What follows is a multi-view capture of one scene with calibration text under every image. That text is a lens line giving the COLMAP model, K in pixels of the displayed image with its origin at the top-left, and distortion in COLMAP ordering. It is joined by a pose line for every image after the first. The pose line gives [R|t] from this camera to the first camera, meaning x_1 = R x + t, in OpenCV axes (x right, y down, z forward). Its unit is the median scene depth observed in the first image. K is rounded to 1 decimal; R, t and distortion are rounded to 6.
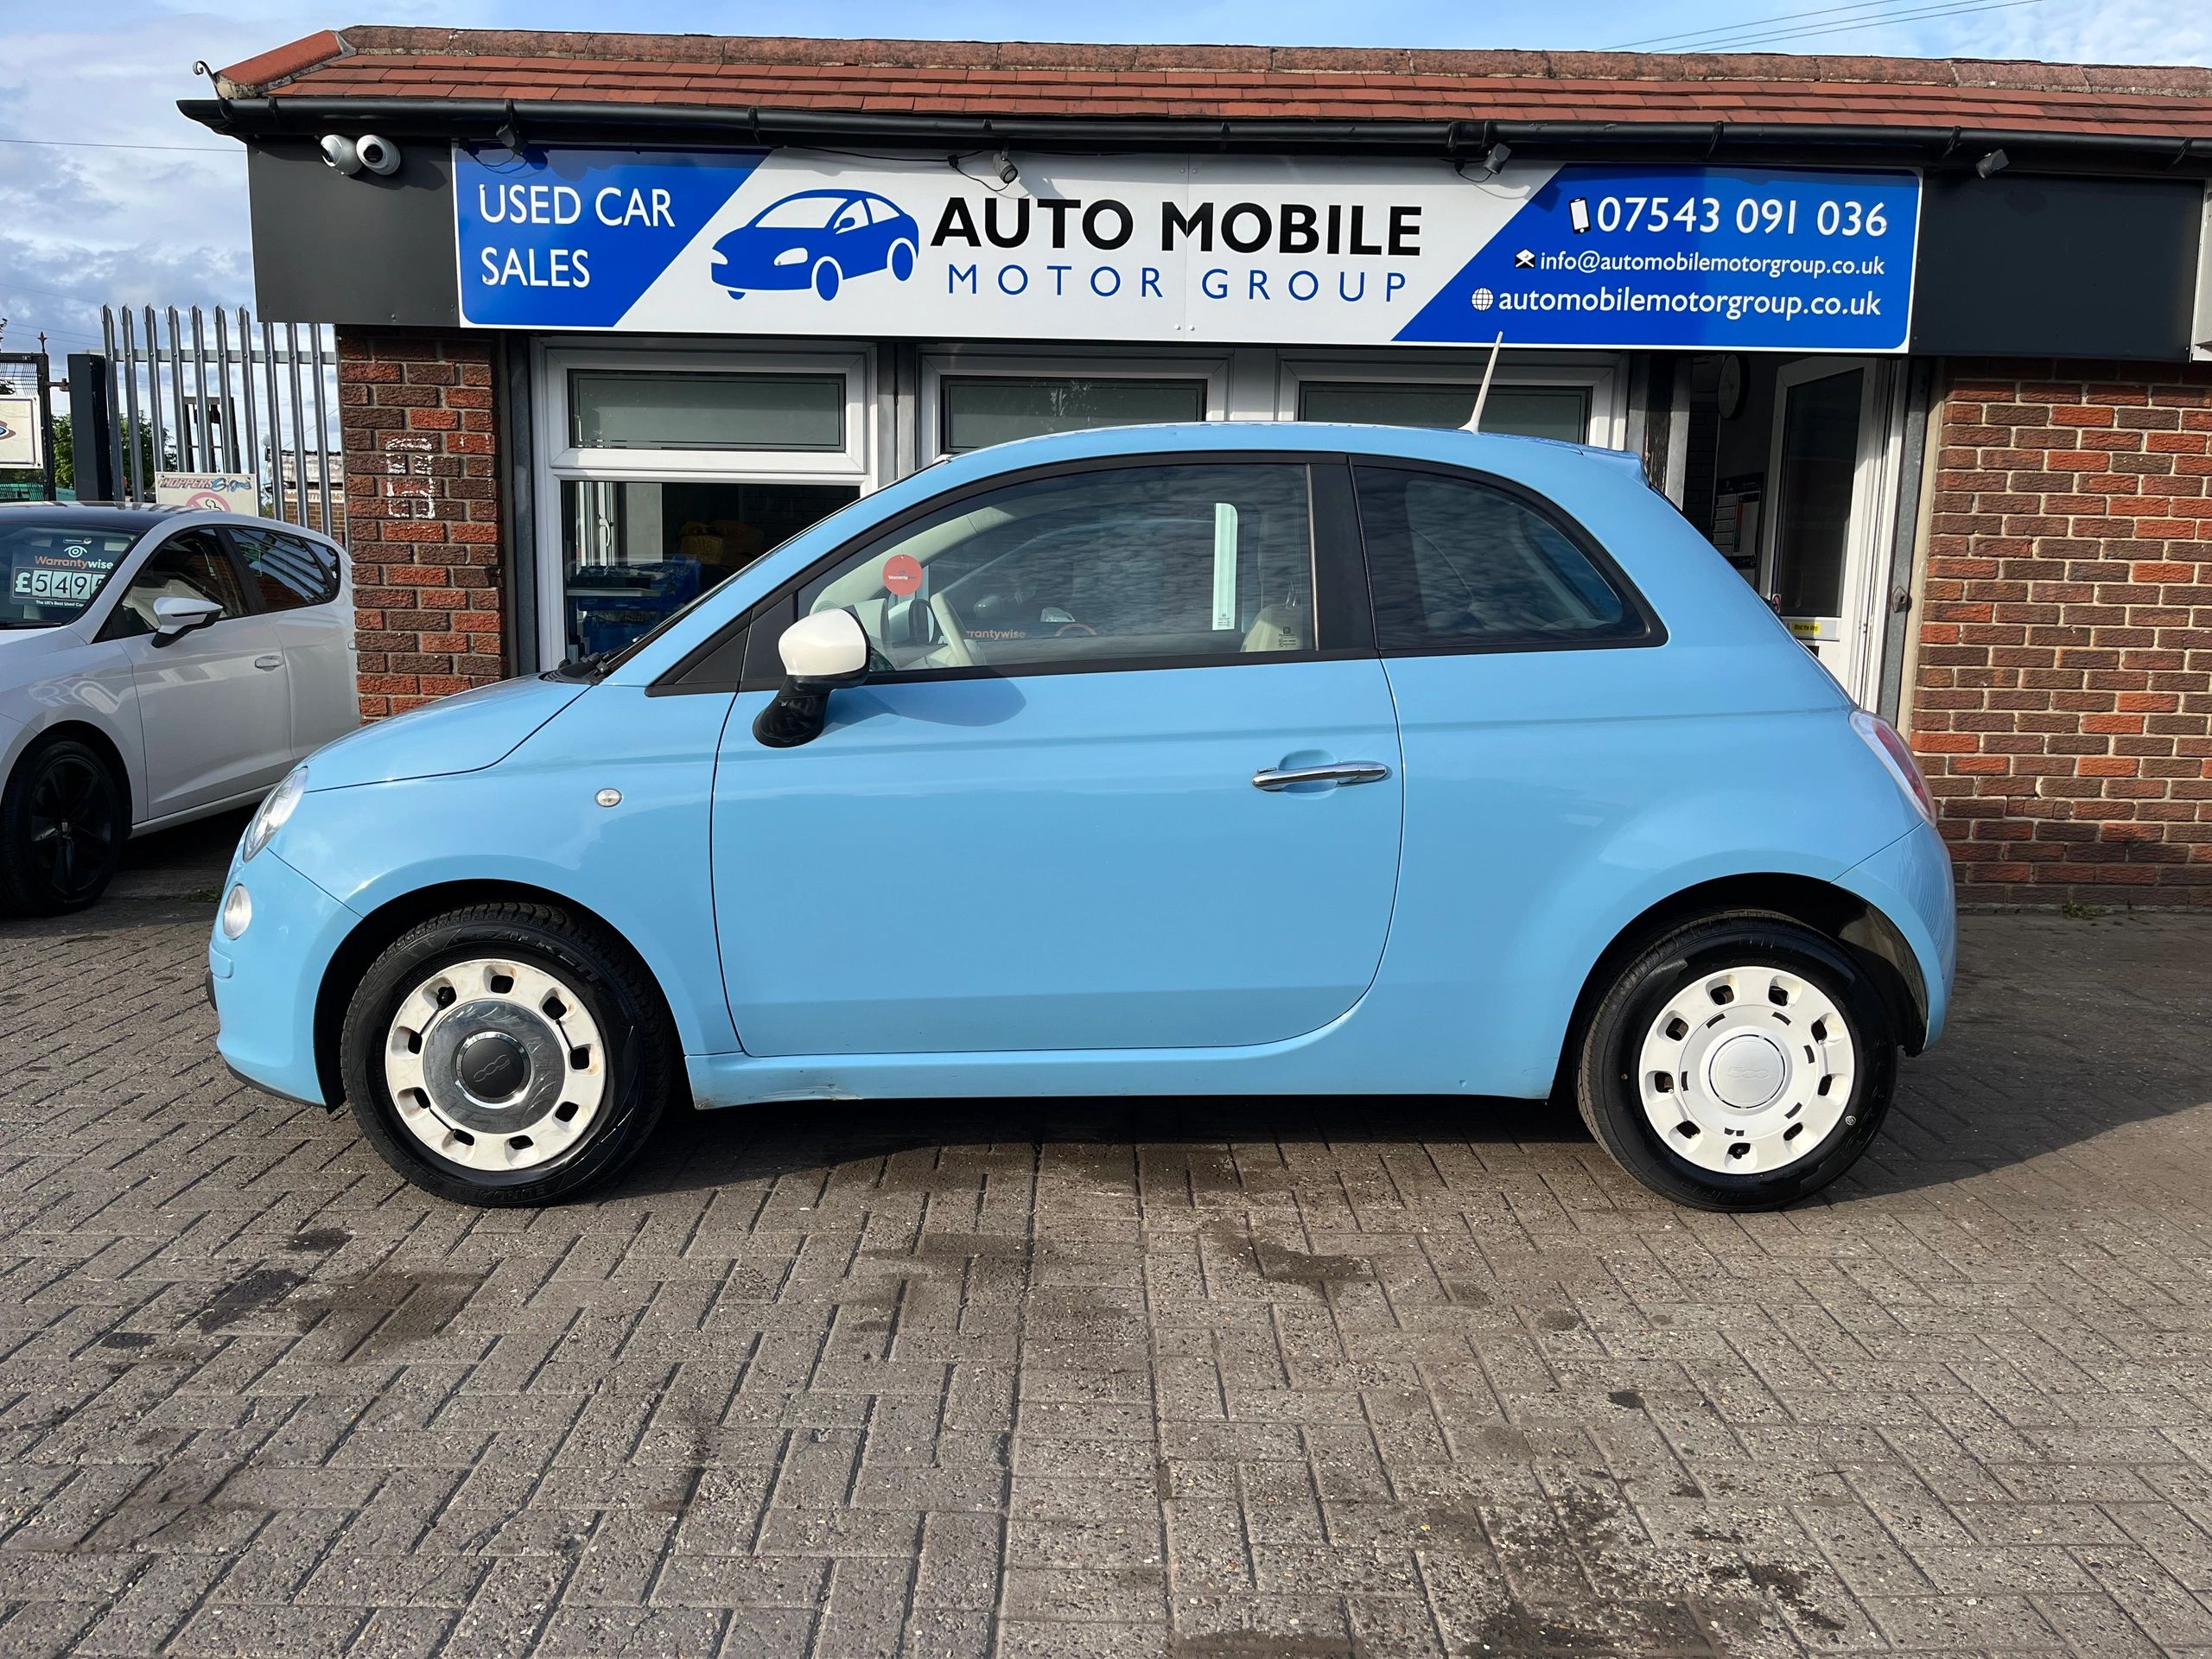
lens RADIAL K [[1675.3, 0, 1106.1], [0, 1675.3, 833.3], [0, 0, 1]] dist [0.054669, -0.072047]
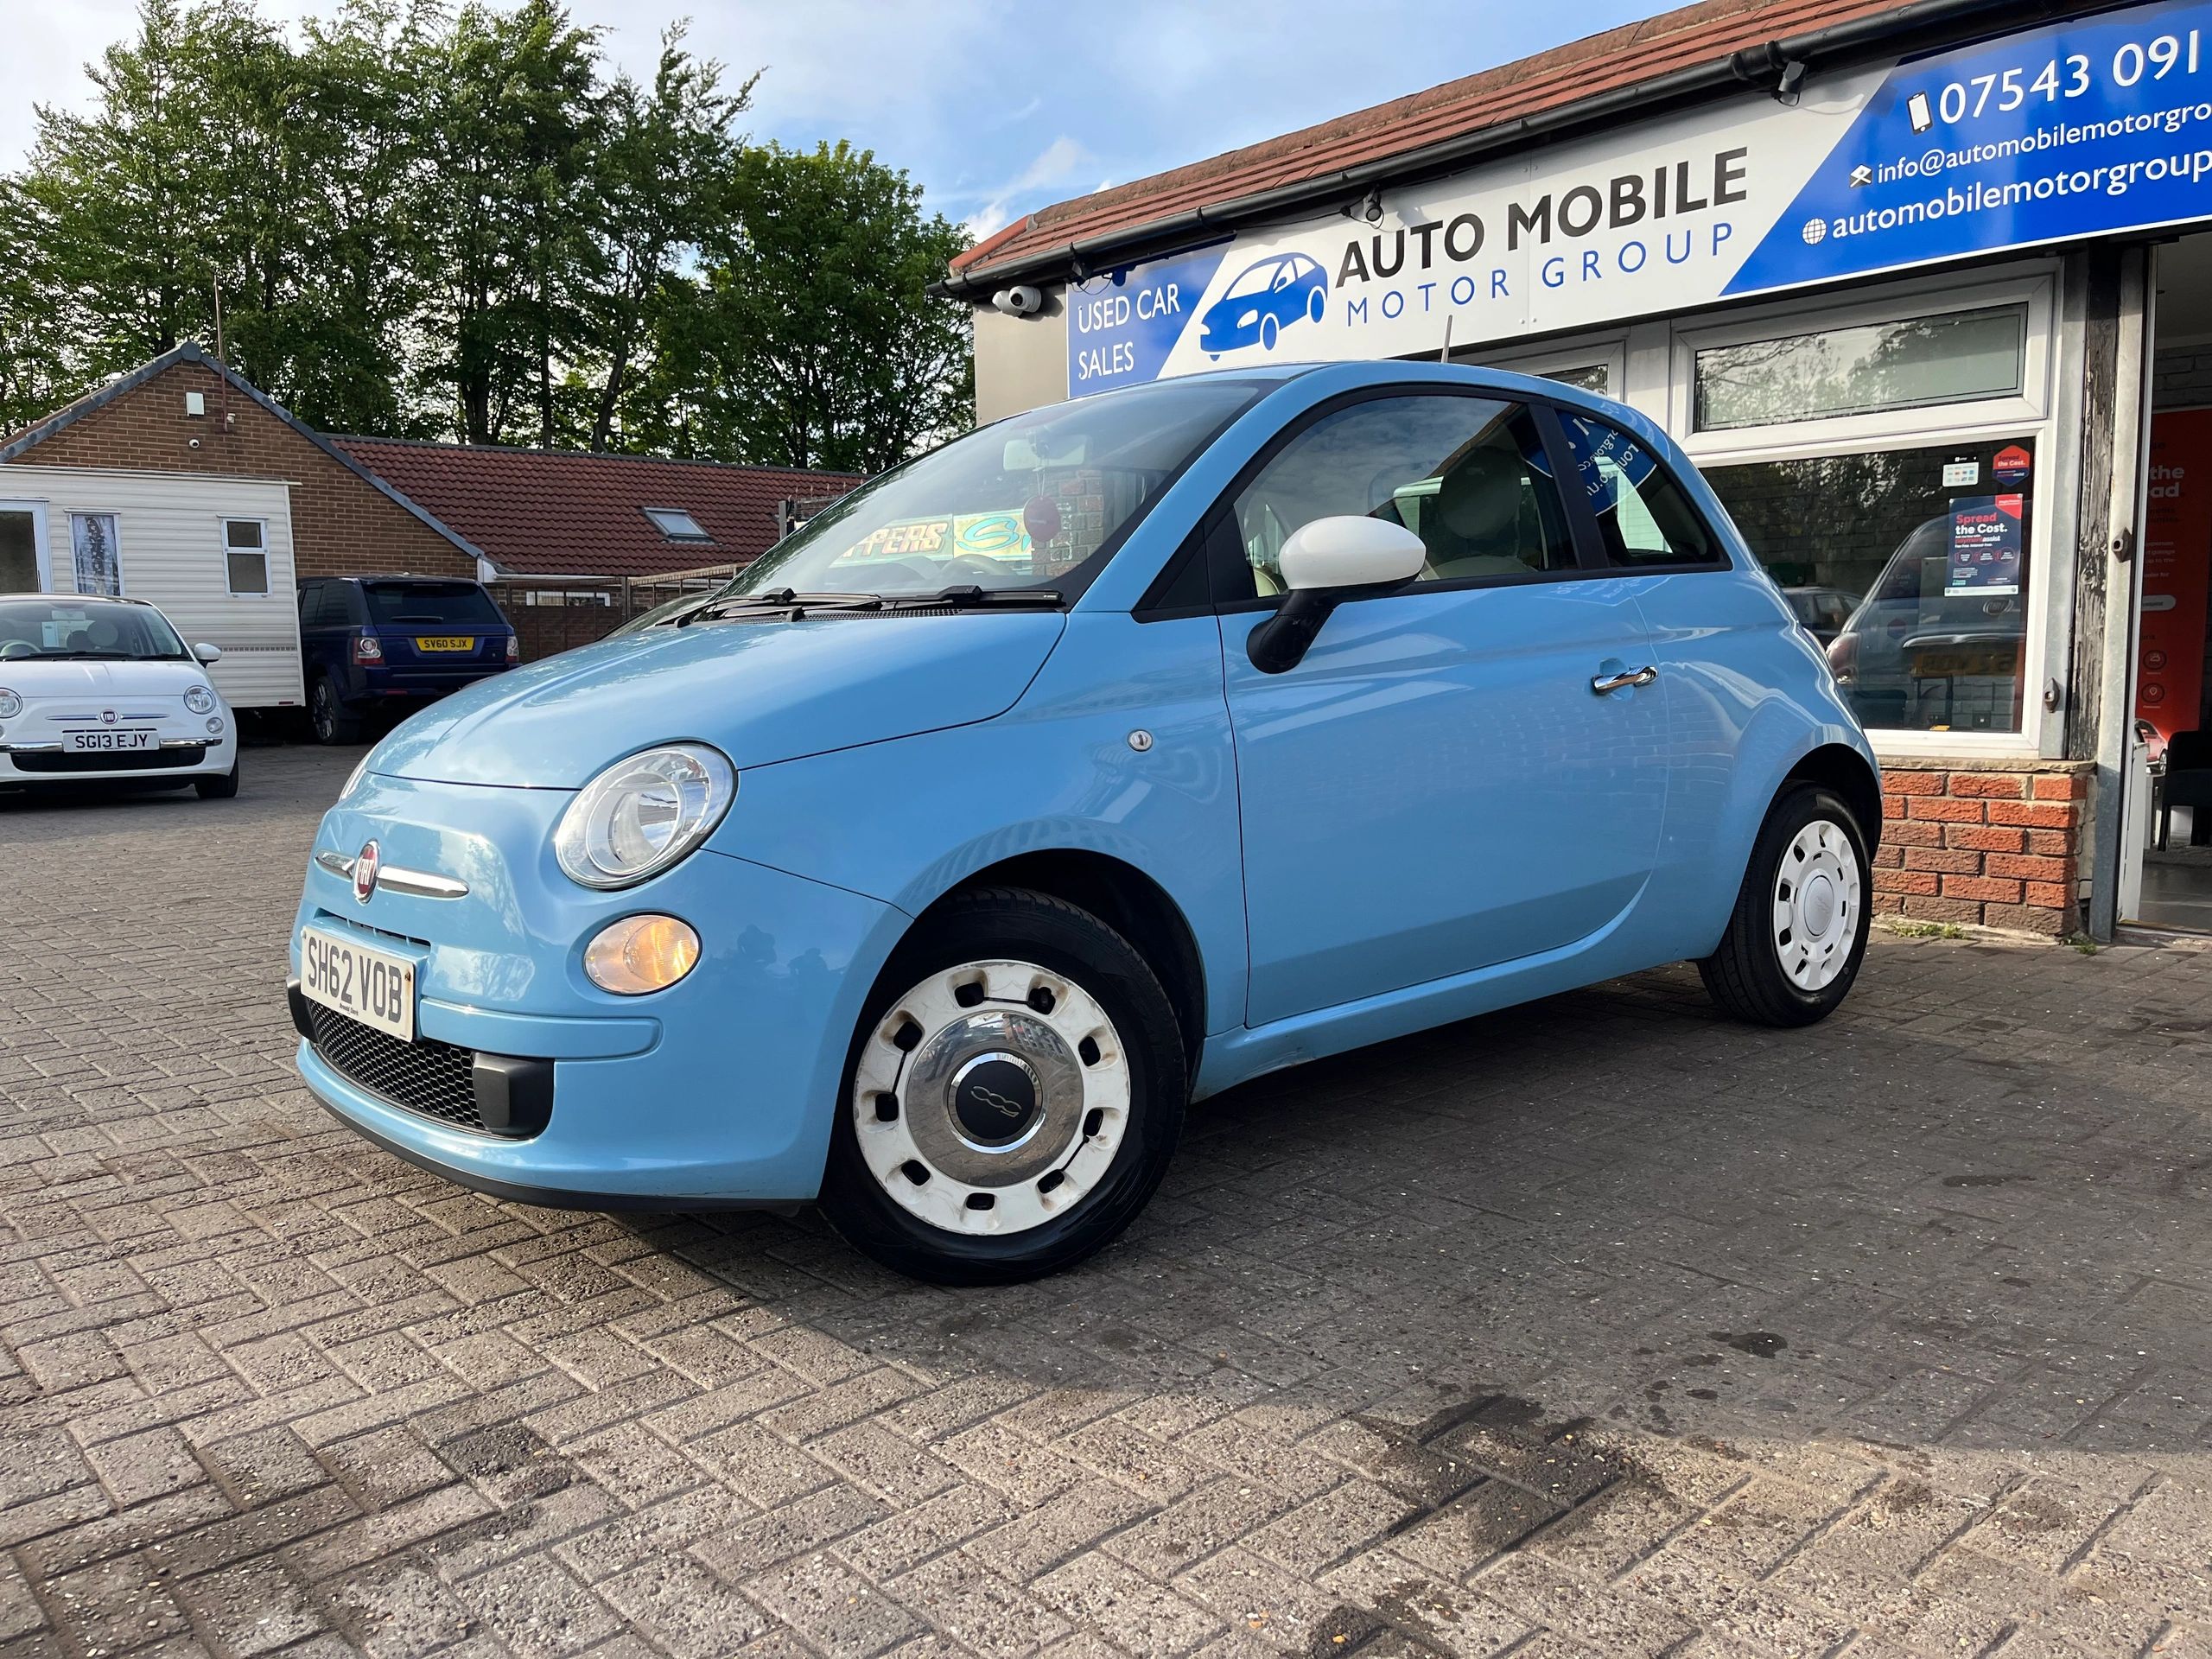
lens RADIAL K [[1675.3, 0, 1108.7], [0, 1675.3, 829.5], [0, 0, 1]] dist [0.054669, -0.072047]
pose [[0.670164, 0.054193, -0.740232, 0.658906], [-0.083917, 0.996468, -0.003021, 0.033466], [0.737454, 0.064143, 0.672345, 0.142718]]
